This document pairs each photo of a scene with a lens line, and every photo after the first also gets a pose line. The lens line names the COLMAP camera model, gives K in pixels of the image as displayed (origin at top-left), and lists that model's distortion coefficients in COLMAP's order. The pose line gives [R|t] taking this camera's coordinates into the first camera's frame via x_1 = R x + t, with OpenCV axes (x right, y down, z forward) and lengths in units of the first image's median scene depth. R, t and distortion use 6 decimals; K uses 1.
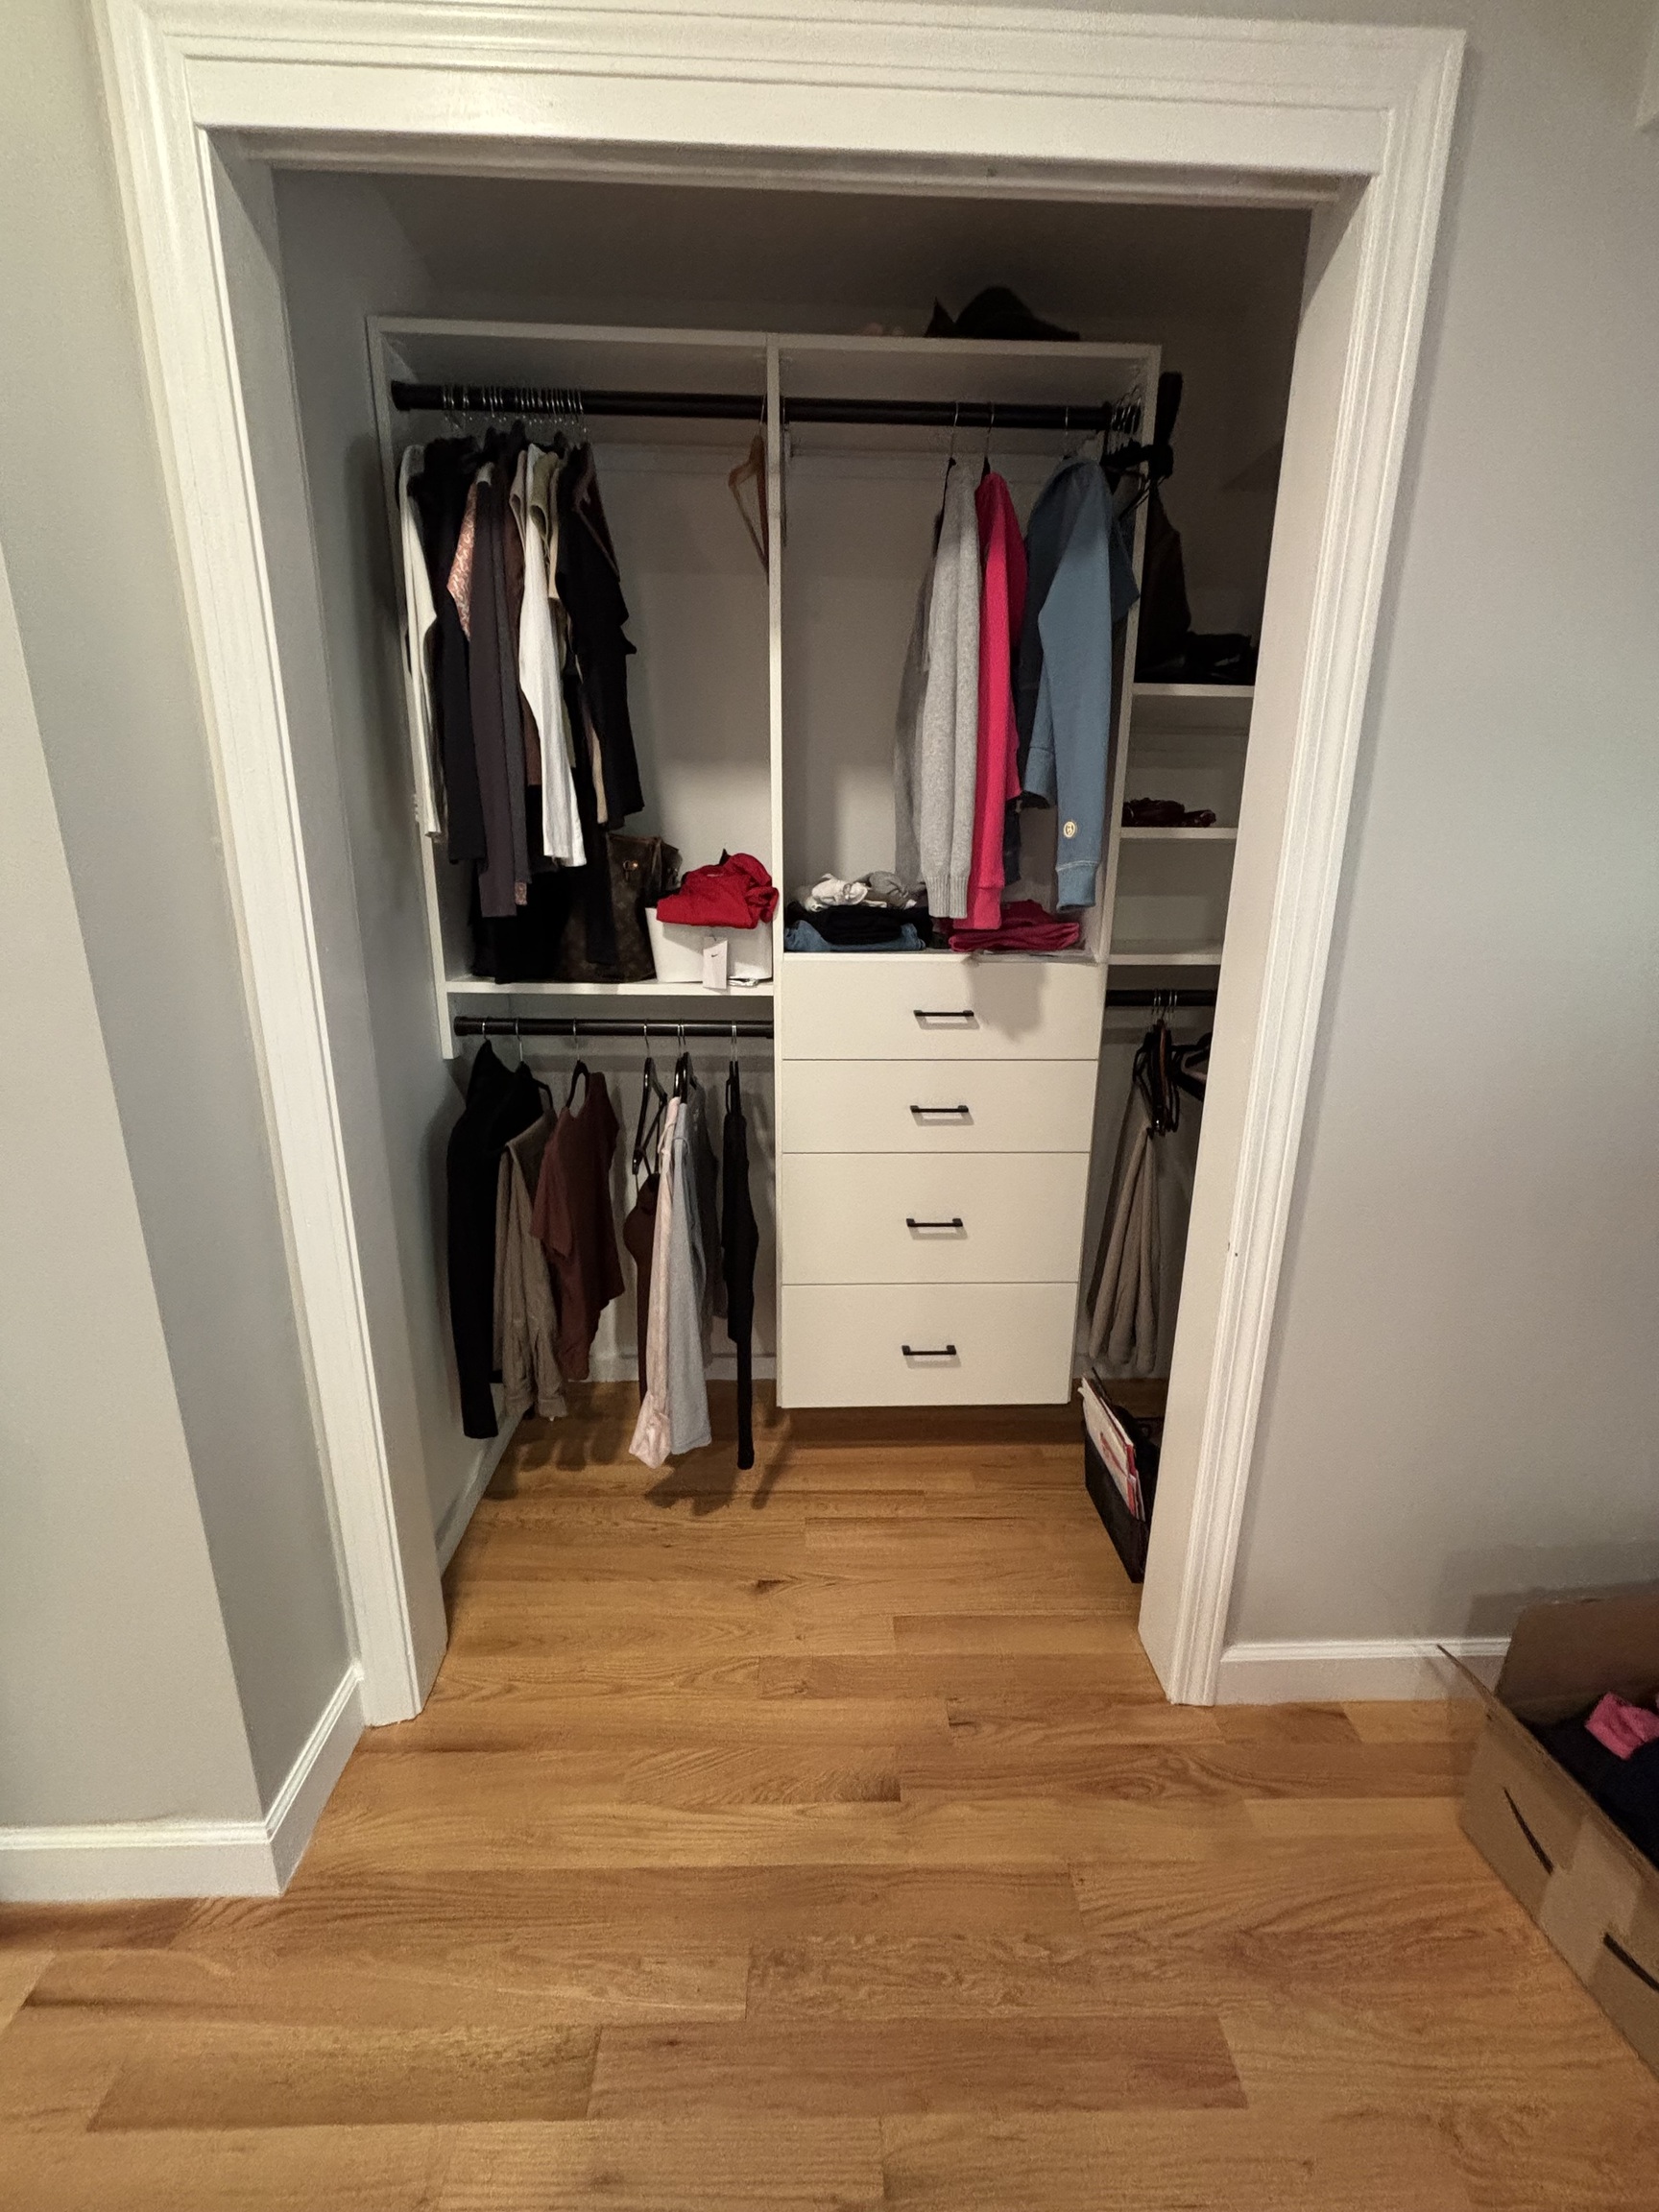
lens RADIAL K [[880.8, 0, 832.3], [0, 880.8, 1110.0], [0, 0, 1]] dist [-0.000008, -0.000001]
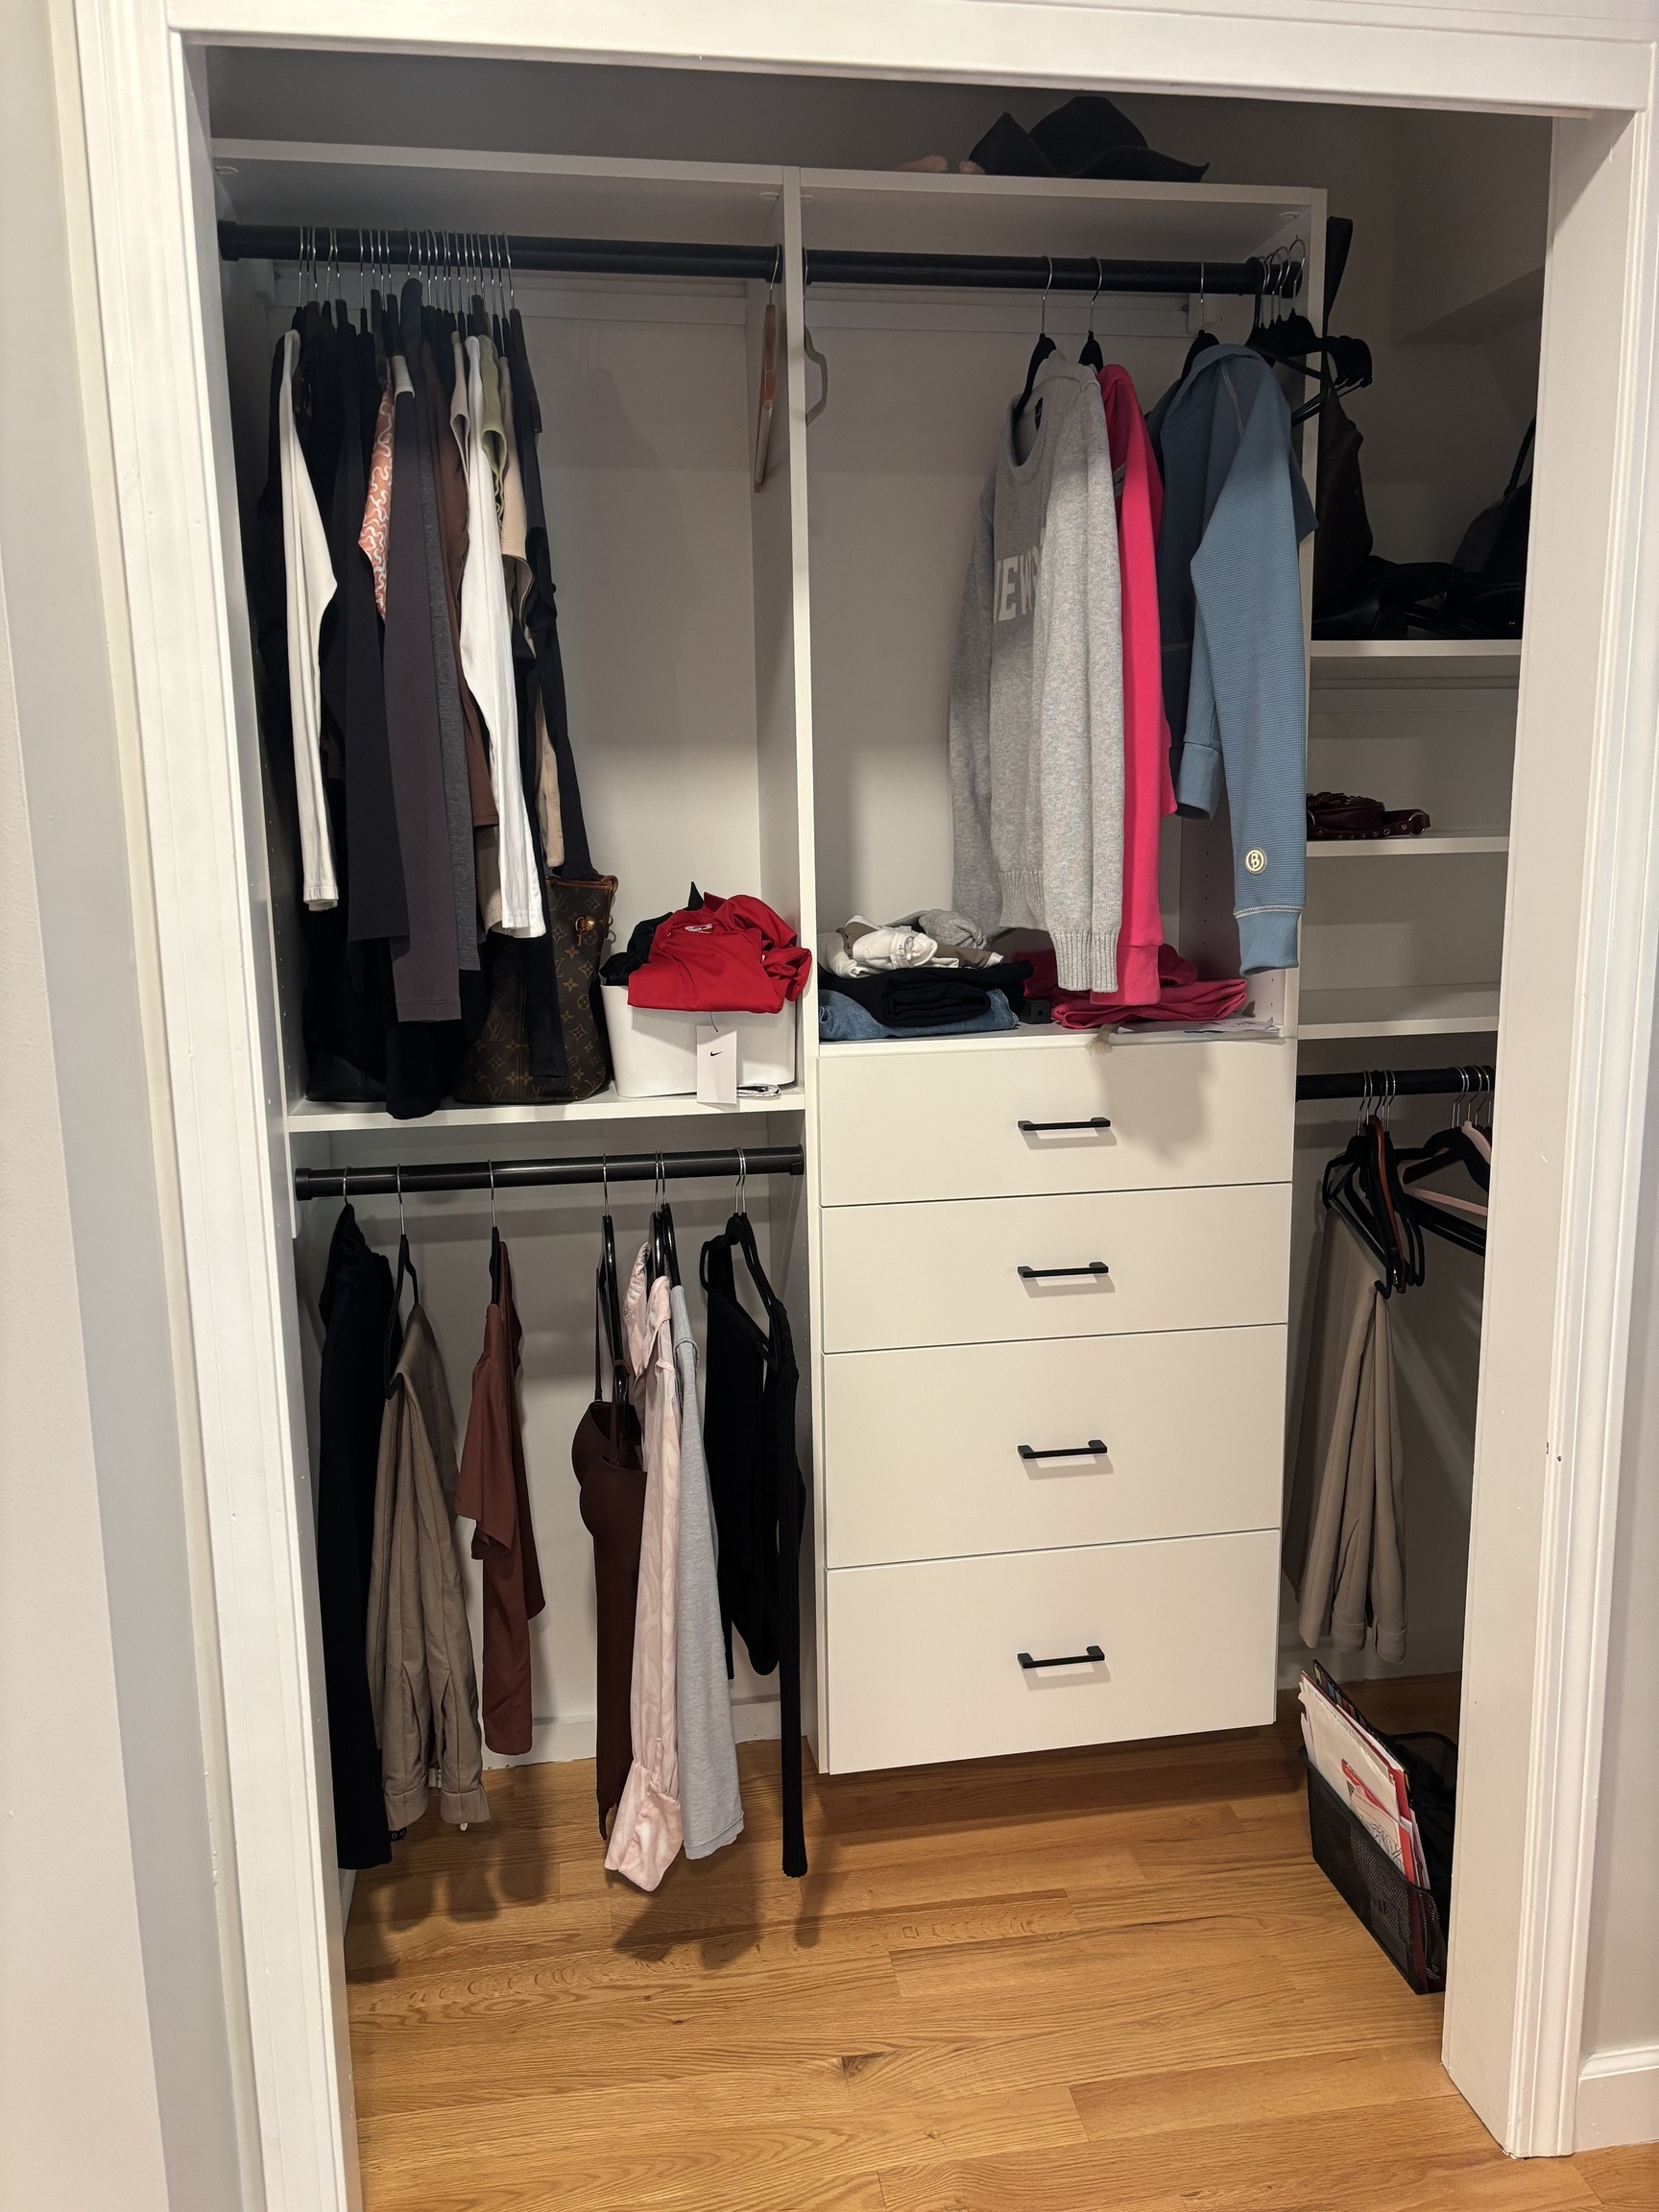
lens RADIAL K [[1682.3, 0, 818.3], [0, 1682.3, 1116.5], [0, 0, 1]] dist [0.031295, -0.016338]
pose [[0.990799, -0.049086, 0.126124, -0.219076], [0.058591, 0.995624, -0.072797, -0.036378], [-0.121998, 0.079517, 0.989340, -0.226020]]
